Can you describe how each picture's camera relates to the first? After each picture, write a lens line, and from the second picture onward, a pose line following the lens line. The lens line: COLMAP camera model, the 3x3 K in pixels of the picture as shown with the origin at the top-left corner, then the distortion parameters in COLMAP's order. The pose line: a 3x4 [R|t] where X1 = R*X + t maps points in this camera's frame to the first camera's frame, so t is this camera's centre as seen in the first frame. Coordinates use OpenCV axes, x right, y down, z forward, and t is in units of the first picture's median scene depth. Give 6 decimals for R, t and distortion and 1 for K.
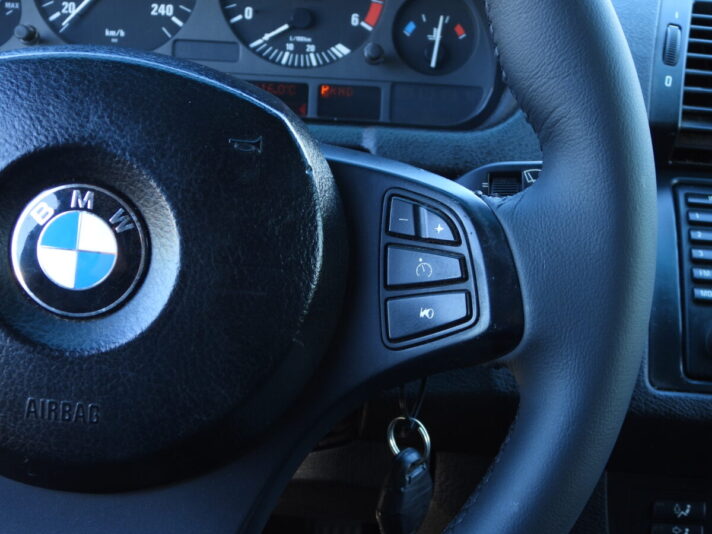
lens RADIAL K [[1151.0, 0, 356.7], [0, 1151.0, 271.6], [0, 0, 1]] dist [-0.064577, 0.000000]
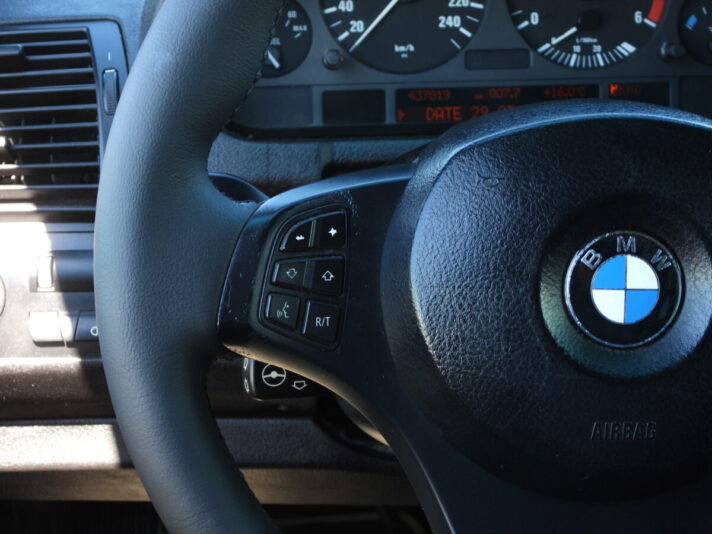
lens RADIAL K [[1346.7, 0, 355.2], [0, 1346.7, 264.5], [0, 0, 1]] dist [-0.076246, 0.000000]
pose [[0.996102, -0.083632, 0.028040, -0.303945], [0.082828, 0.996150, 0.028704, -0.057584], [-0.030332, -0.026269, 0.999195, -0.178086]]
